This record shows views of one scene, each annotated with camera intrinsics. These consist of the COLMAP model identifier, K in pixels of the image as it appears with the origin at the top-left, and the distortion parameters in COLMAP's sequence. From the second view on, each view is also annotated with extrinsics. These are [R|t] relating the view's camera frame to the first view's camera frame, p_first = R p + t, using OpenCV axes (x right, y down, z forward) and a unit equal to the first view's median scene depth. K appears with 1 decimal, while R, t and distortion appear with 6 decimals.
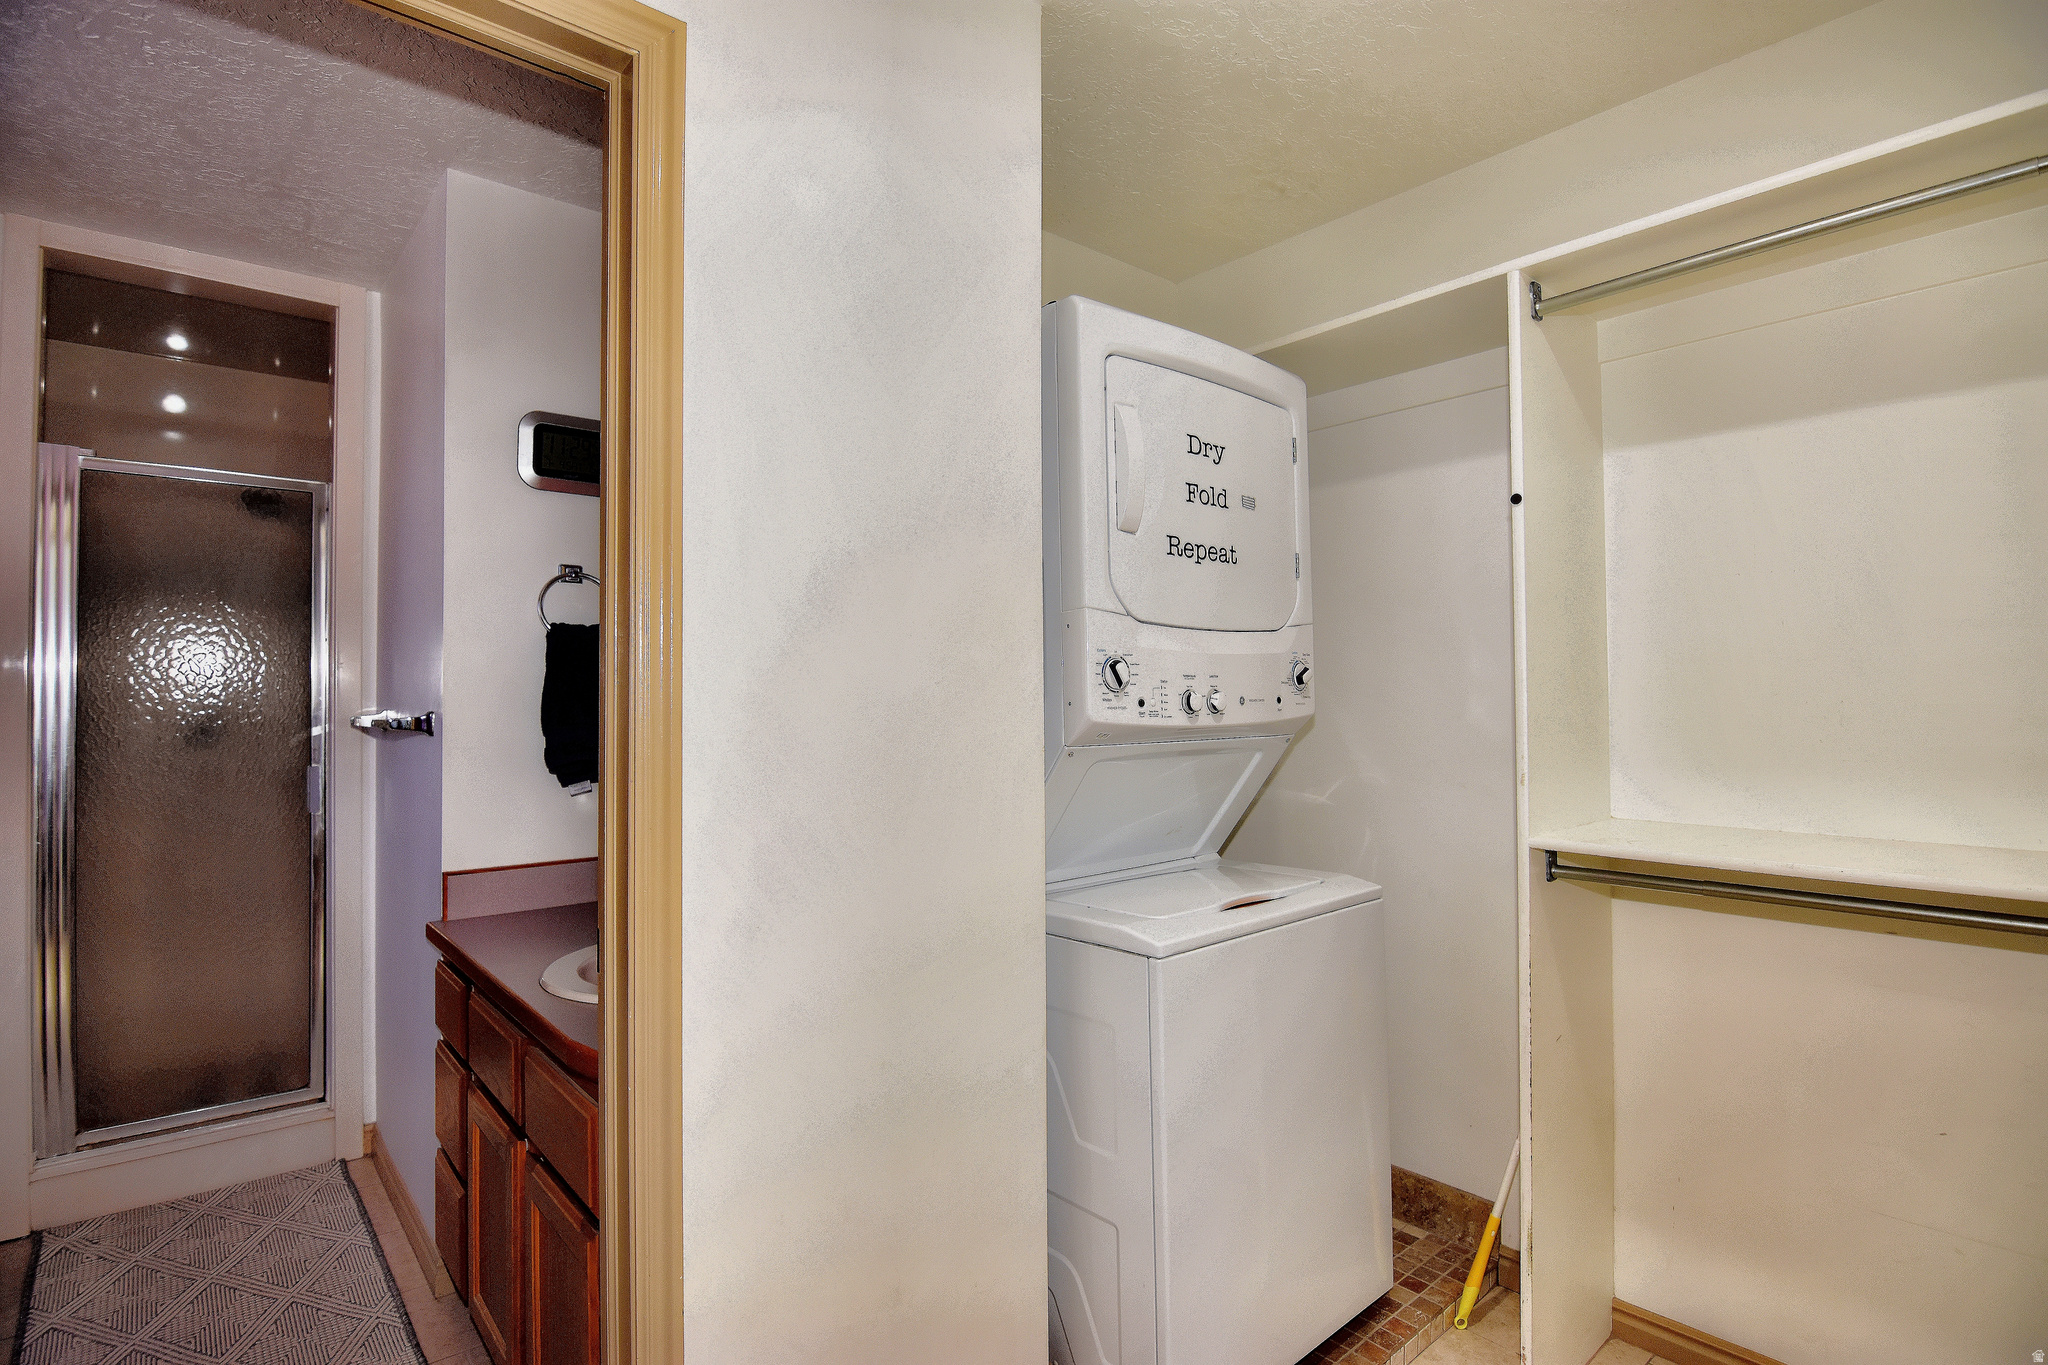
lens RADIAL K [[995.8, 0, 1024.8], [0, 995.8, 676.5], [0, 0, 1]] dist [-0.001587, -0.010580]
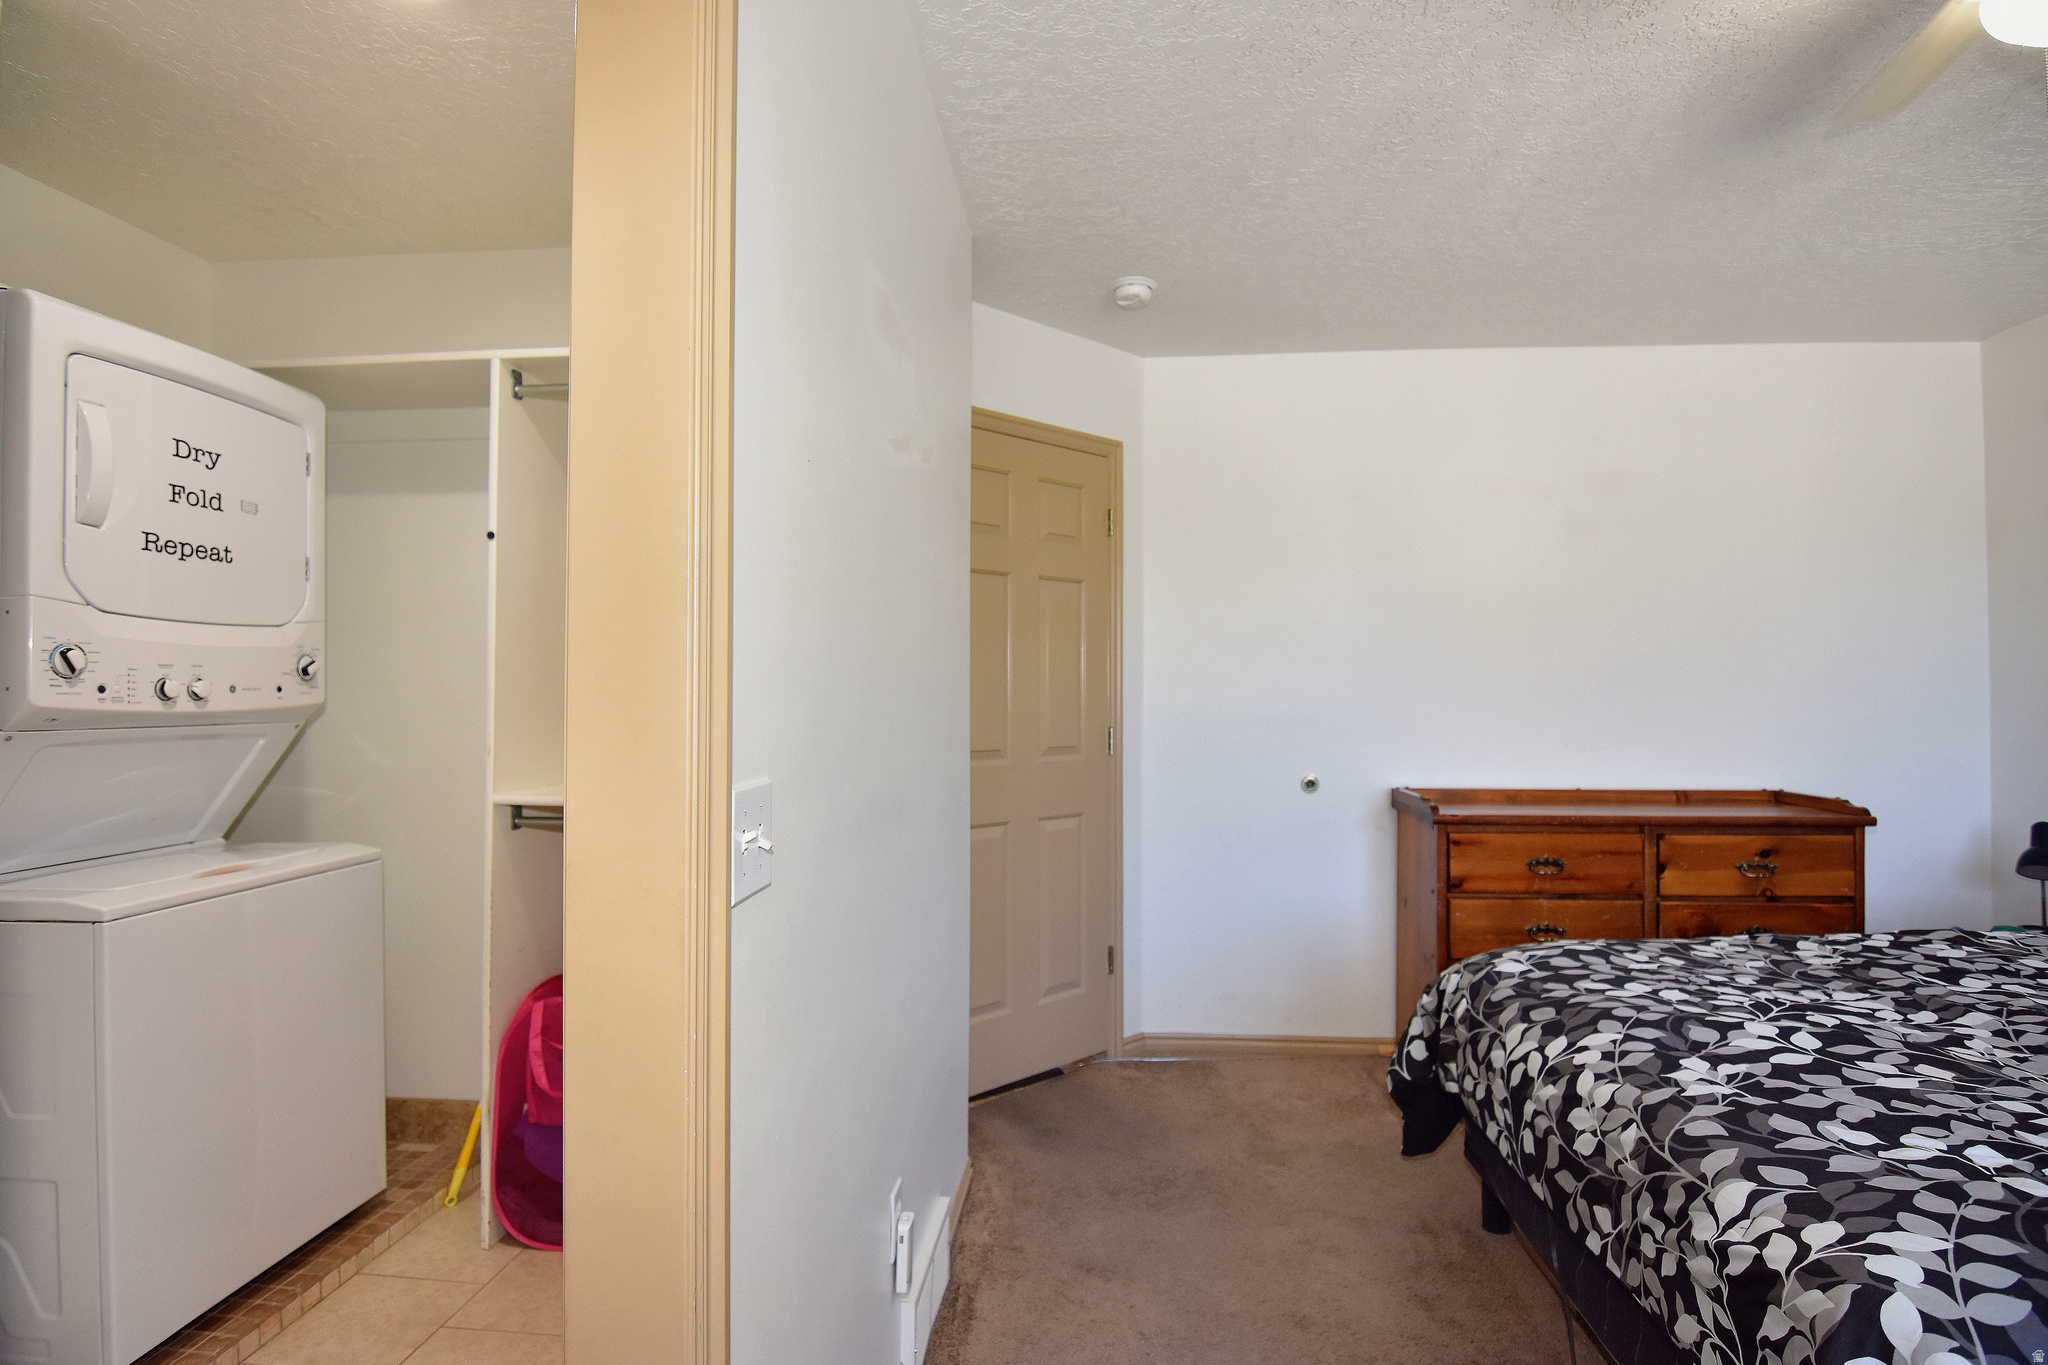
lens RADIAL K [[1022.6, 0, 1022.3], [0, 1022.6, 676.2], [0, 0, 1]] dist [-0.001874, -0.010319]
pose [[0.719734, 0.020670, 0.693942, 0.068111], [-0.022236, 0.999730, -0.006716, -0.001520], [-0.693893, -0.010597, 0.720000, -0.413785]]
